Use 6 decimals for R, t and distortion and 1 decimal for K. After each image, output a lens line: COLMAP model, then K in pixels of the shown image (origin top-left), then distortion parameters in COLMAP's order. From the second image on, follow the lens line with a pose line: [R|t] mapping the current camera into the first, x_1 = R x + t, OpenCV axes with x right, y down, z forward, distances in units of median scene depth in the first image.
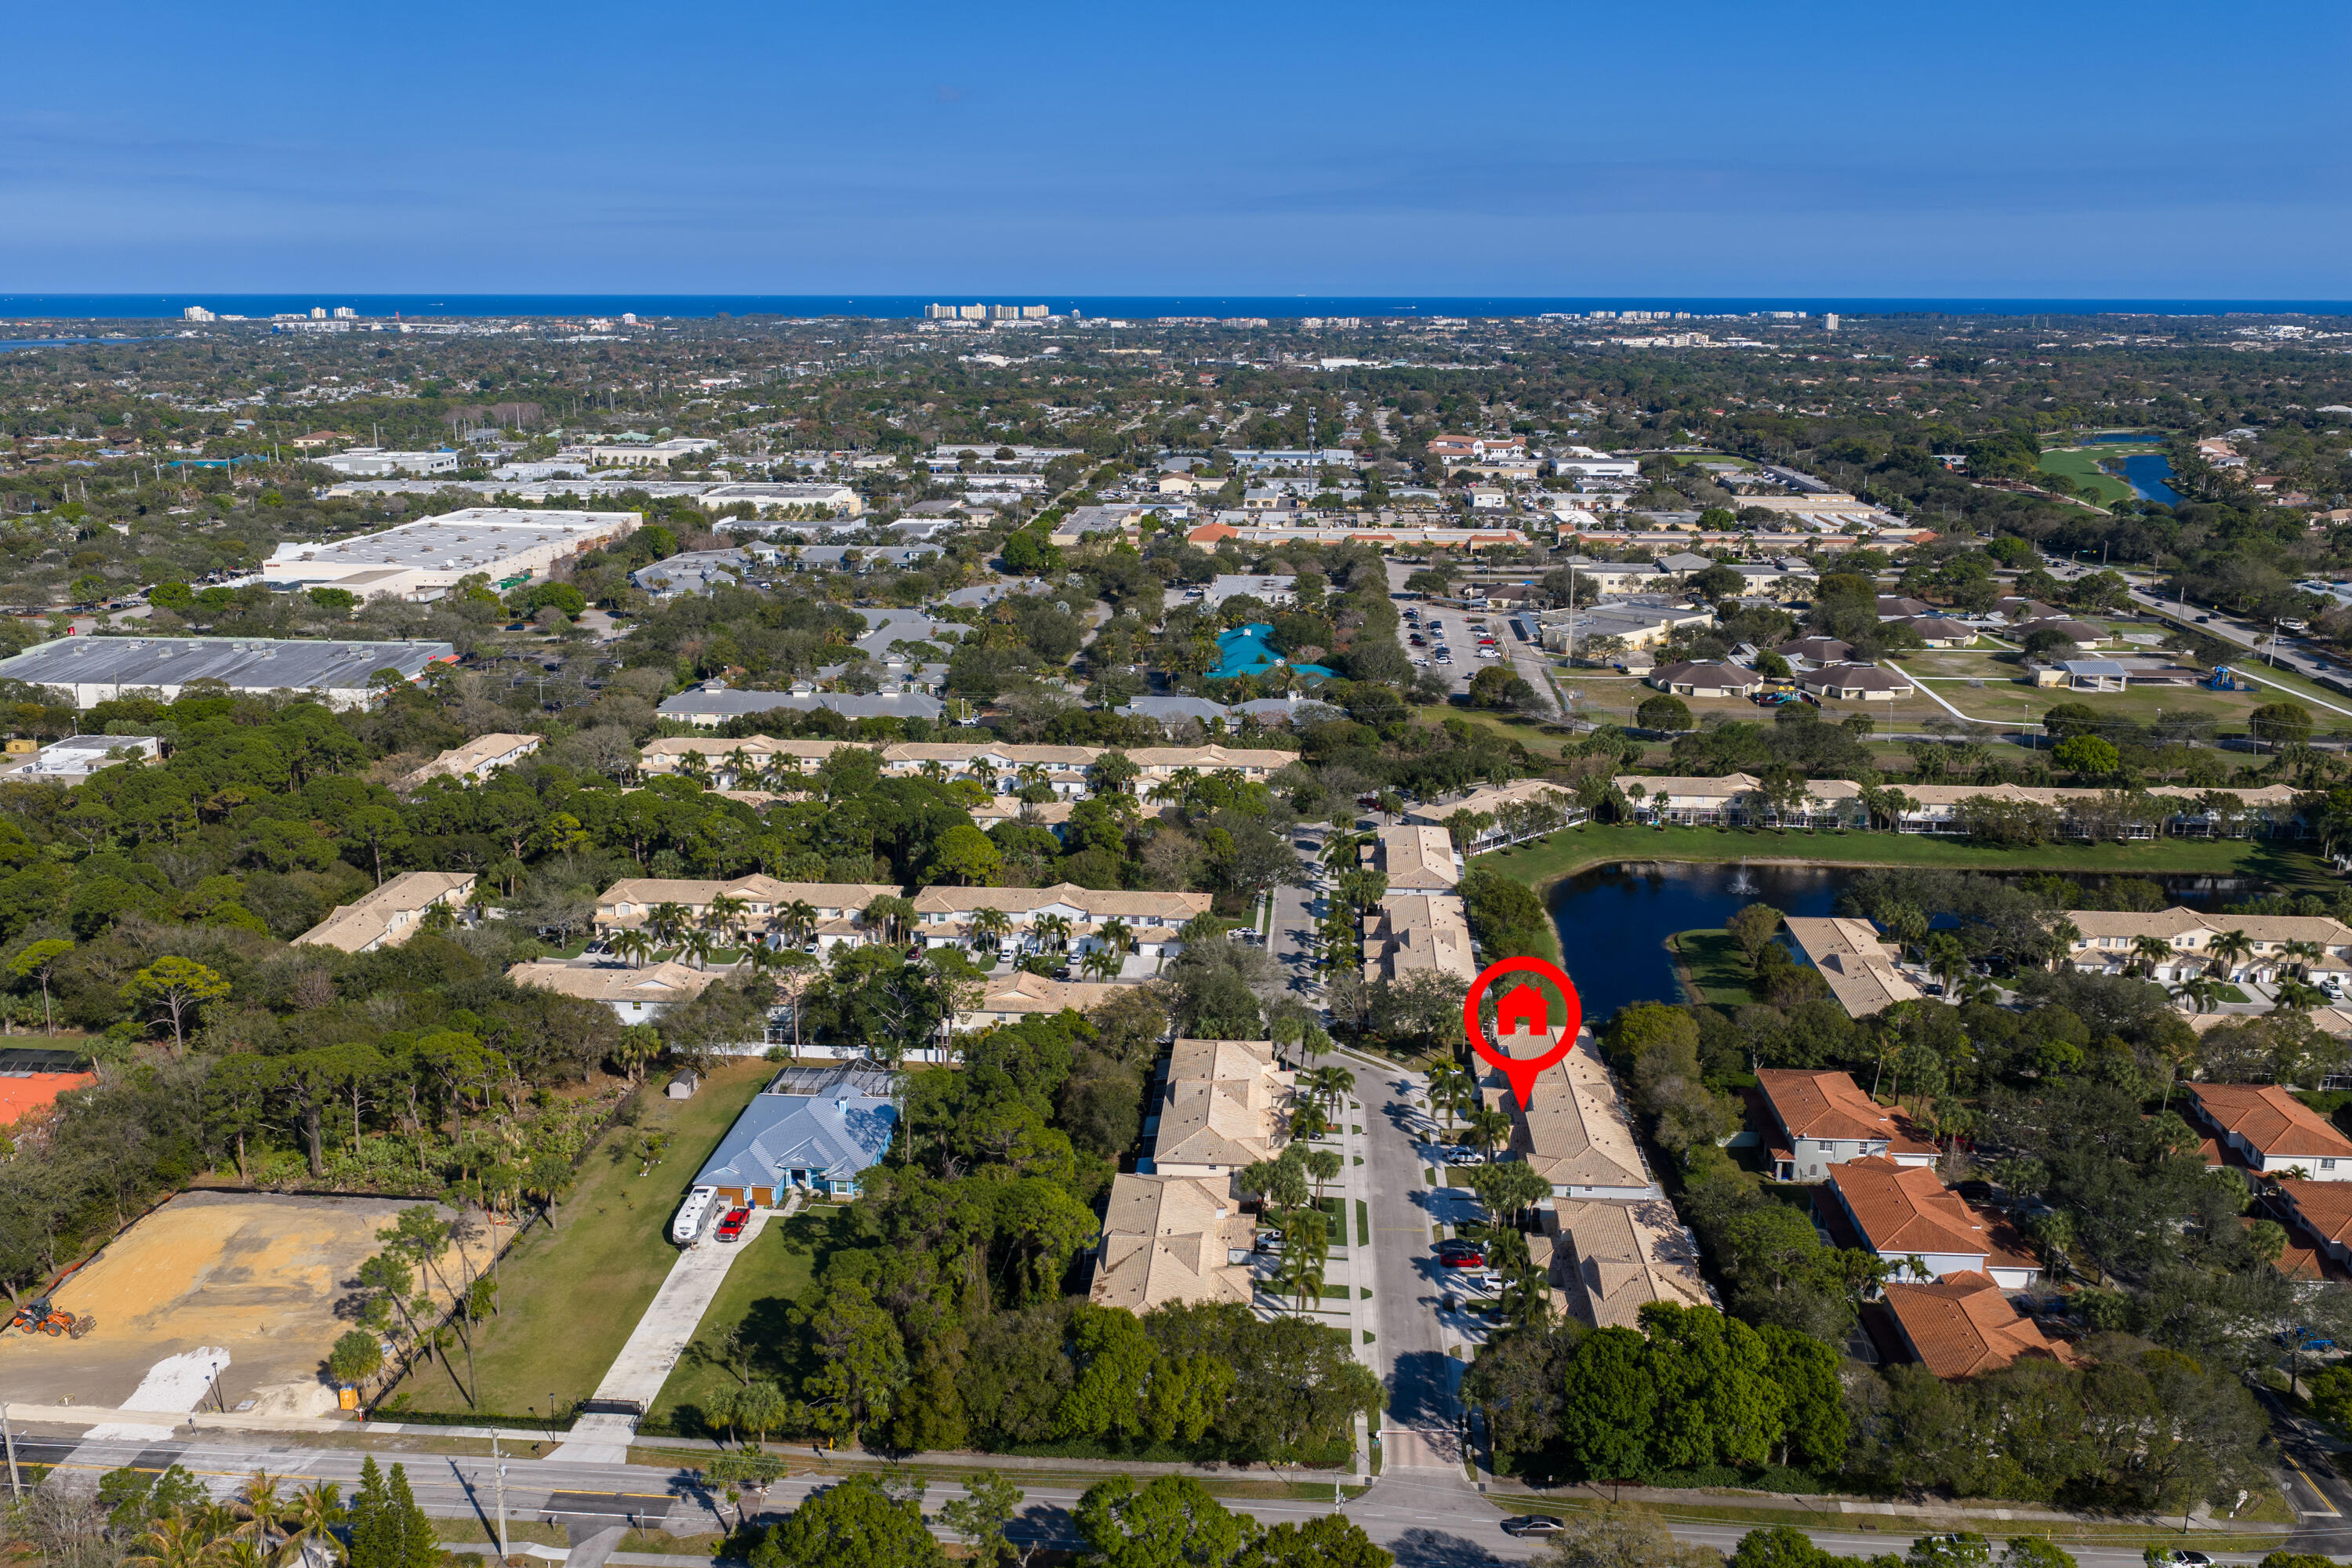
lens RADIAL K [[1972.5, 0, 1176.0], [0, 1972.5, 784.0], [0, 0, 1]] dist [0.010360, -0.019260]
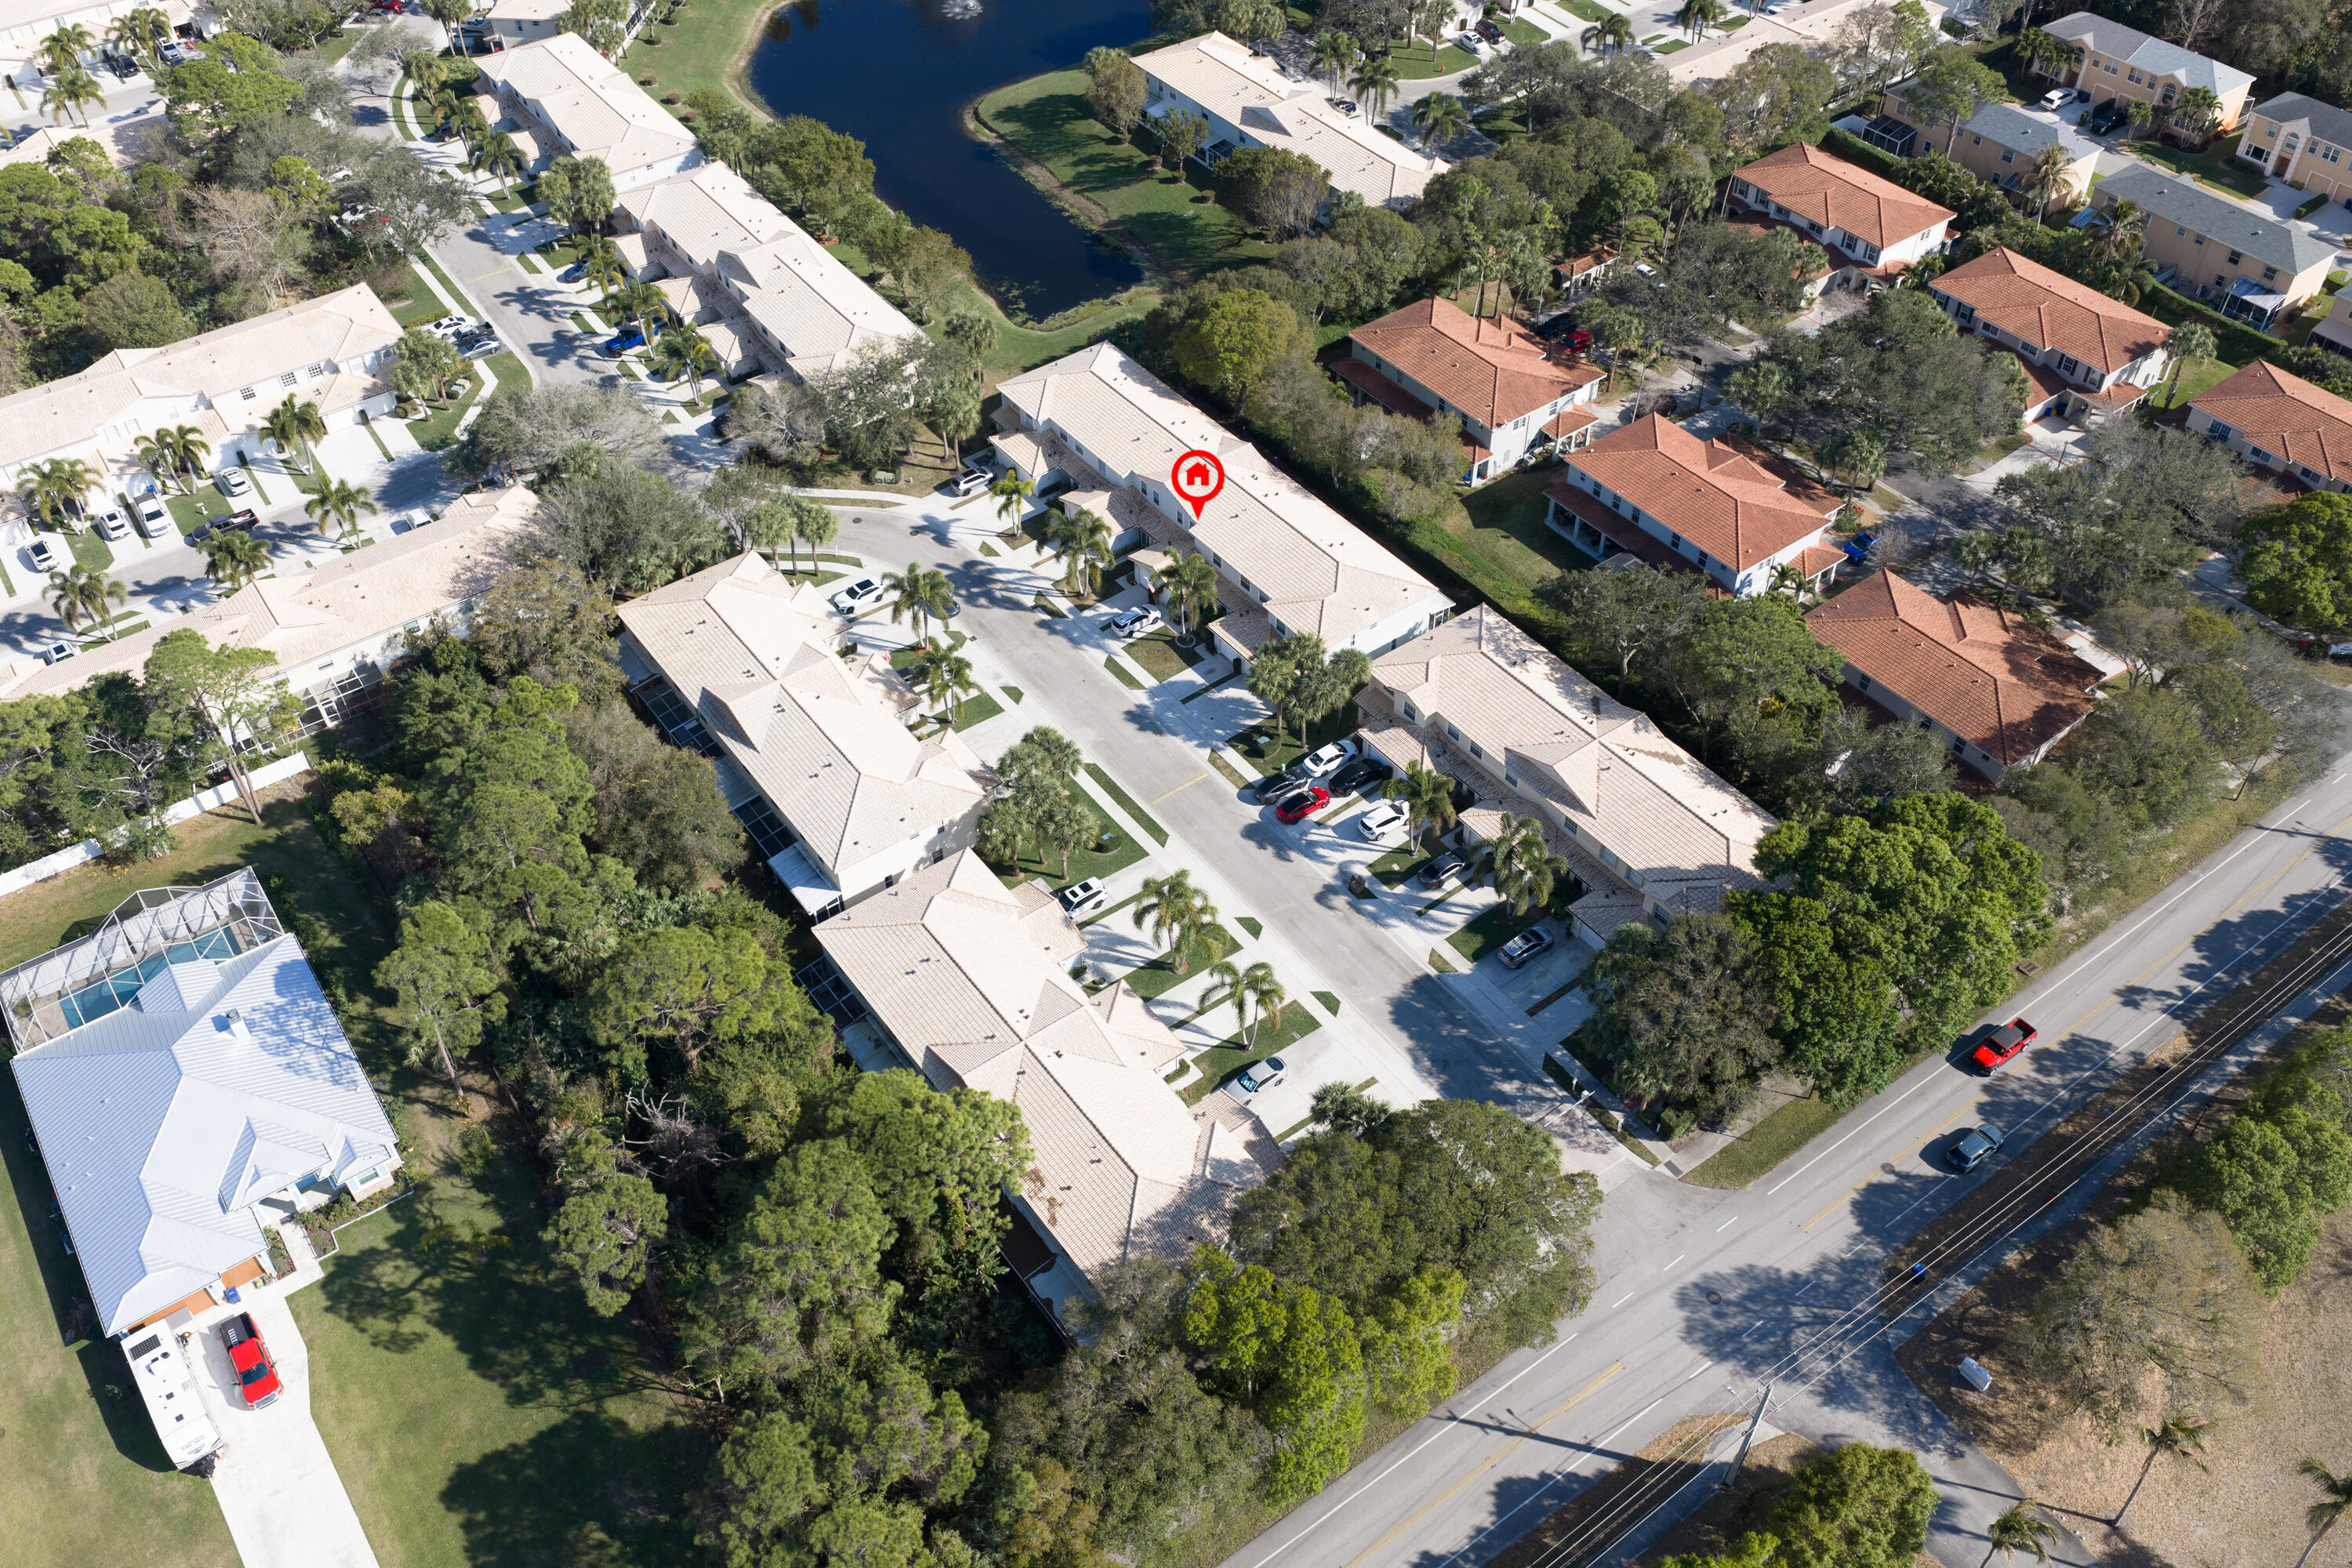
lens RADIAL K [[1939.8, 0, 1176.0], [0, 1939.8, 784.0], [0, 0, 1]] dist [0.017080, -0.022834]
pose [[0.765591, -0.466585, 0.442909, -0.168291], [0.181864, 0.817352, 0.546682, -0.133475], [-0.617086, -0.337985, 0.710613, 0.454102]]
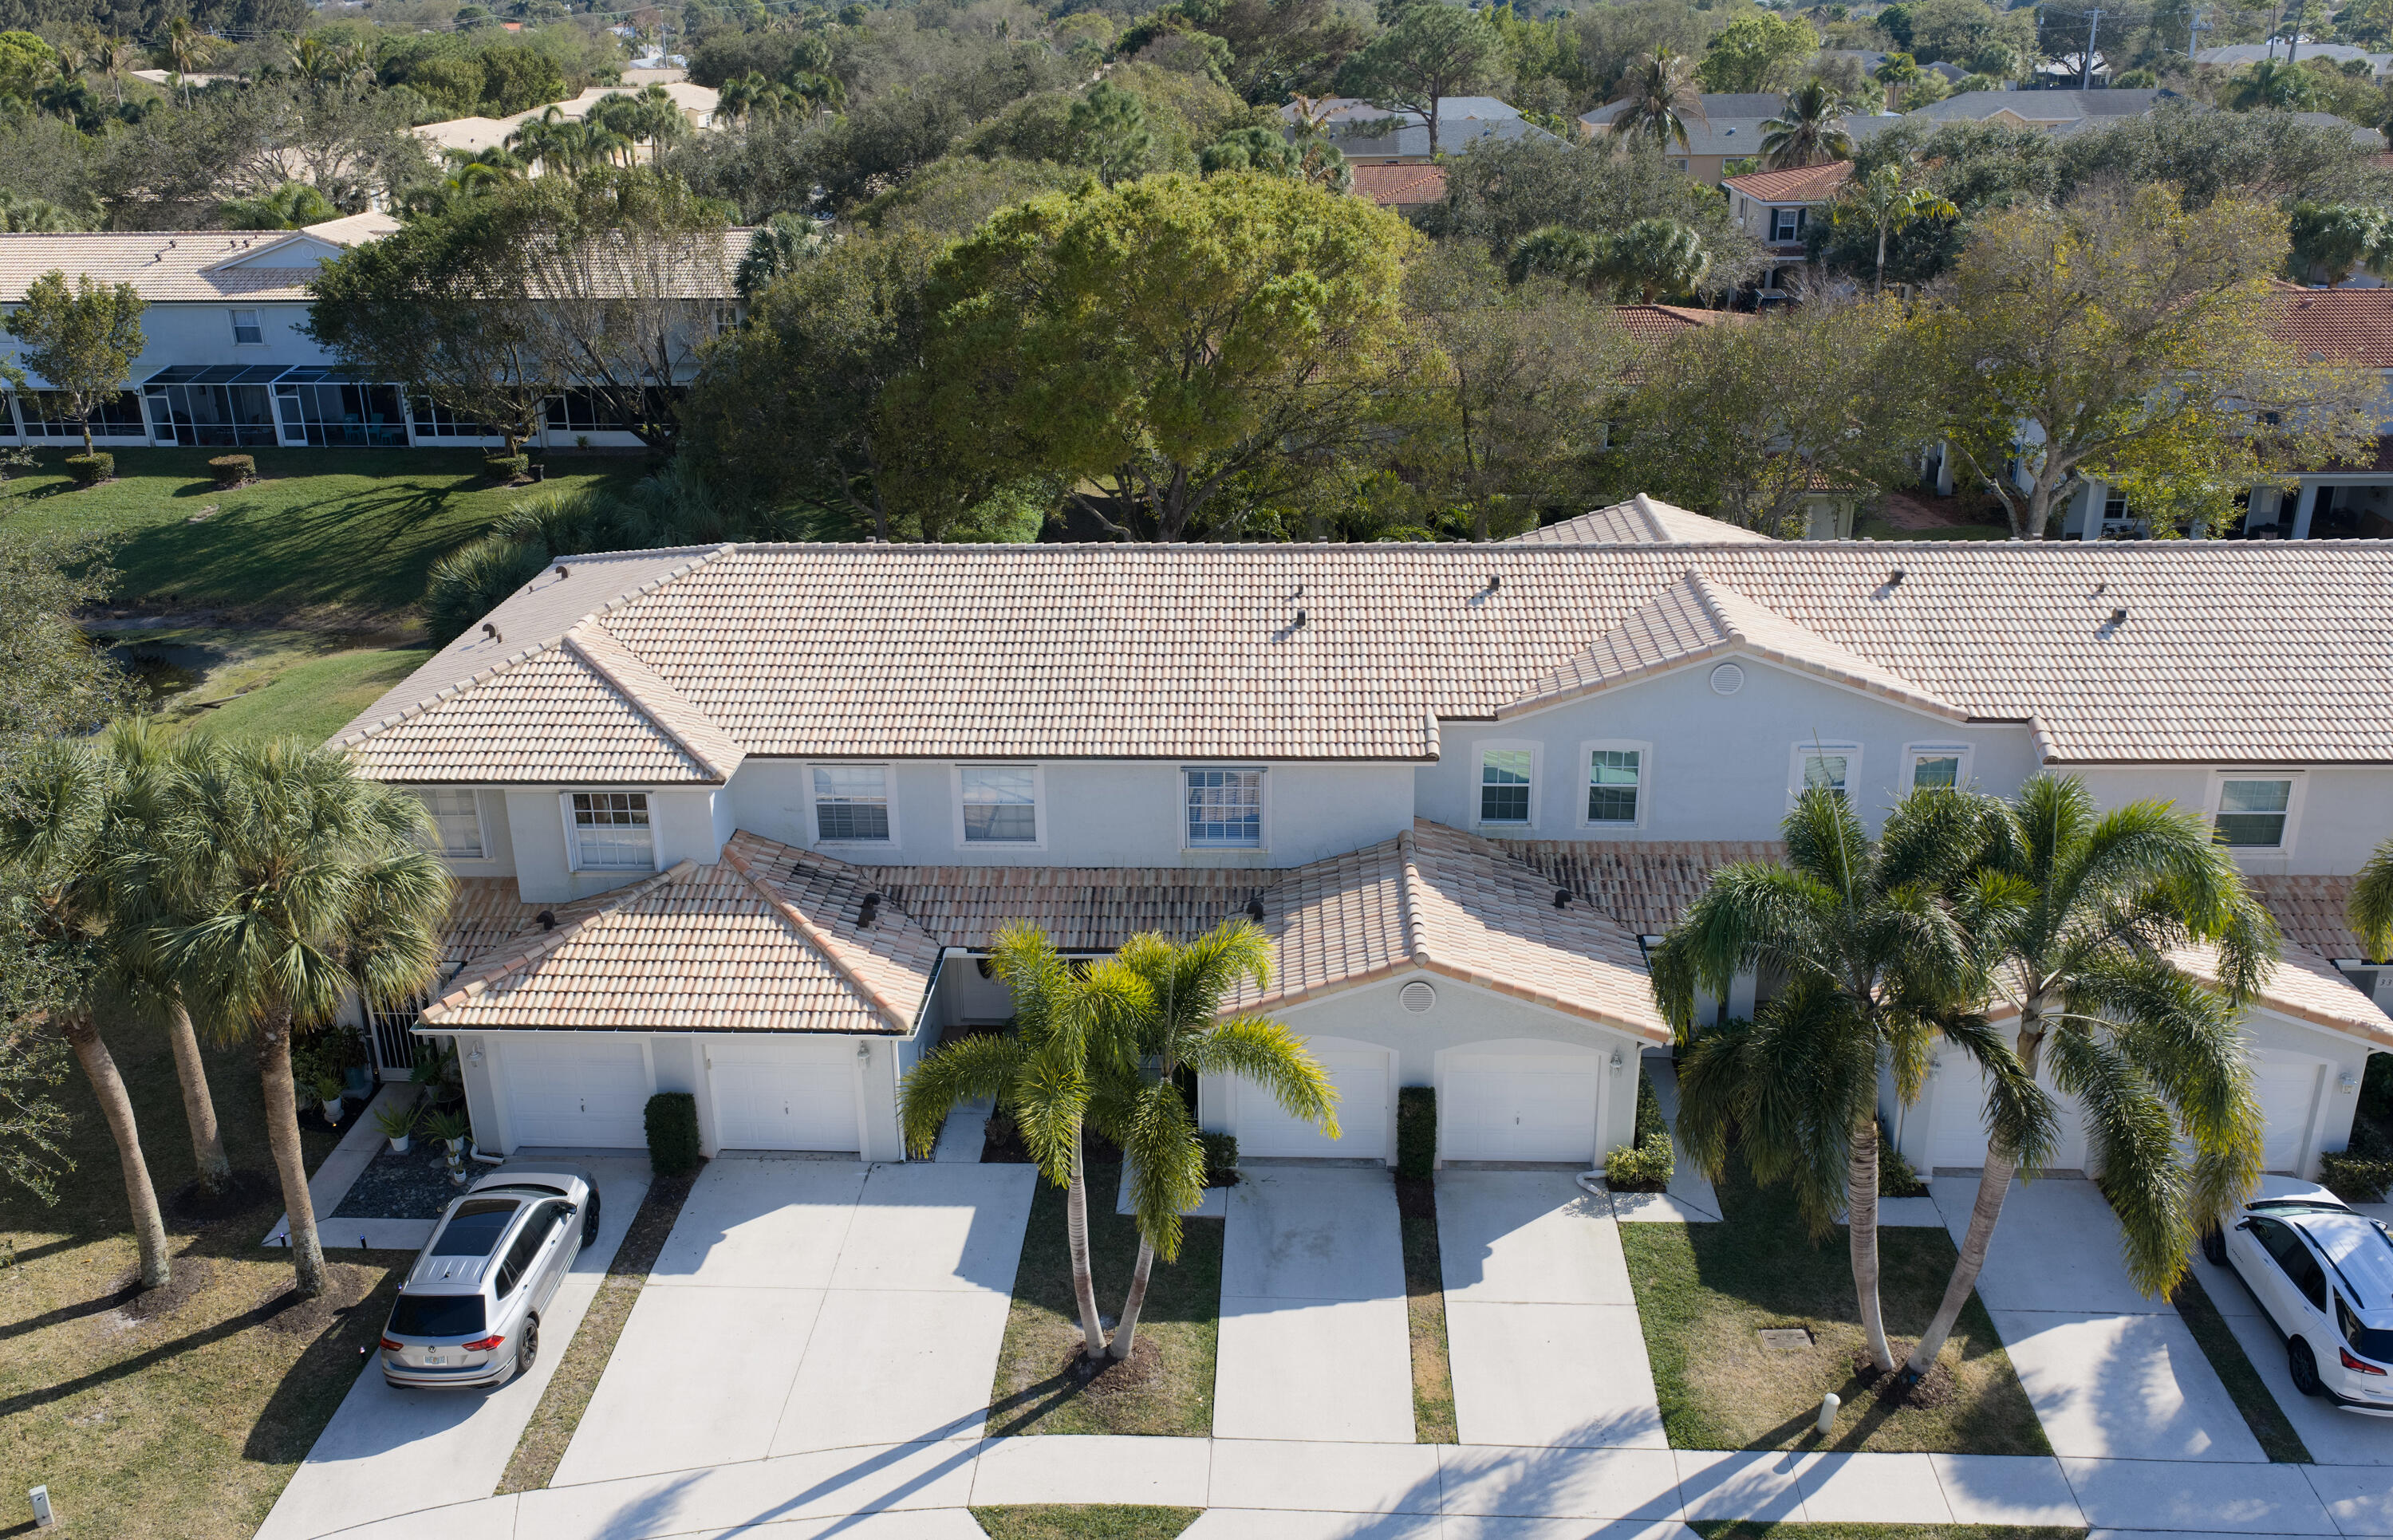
lens RADIAL K [[1973.5, 0, 1197.3], [0, 1973.5, 742.0], [0, 0, 1]] dist [0.022682, -0.032929]
pose [[-0.016887, -0.361245, 0.932318, 0.050377], [0.263059, 0.897995, 0.352710, 0.098107], [-0.964632, 0.251211, 0.079864, 0.993825]]
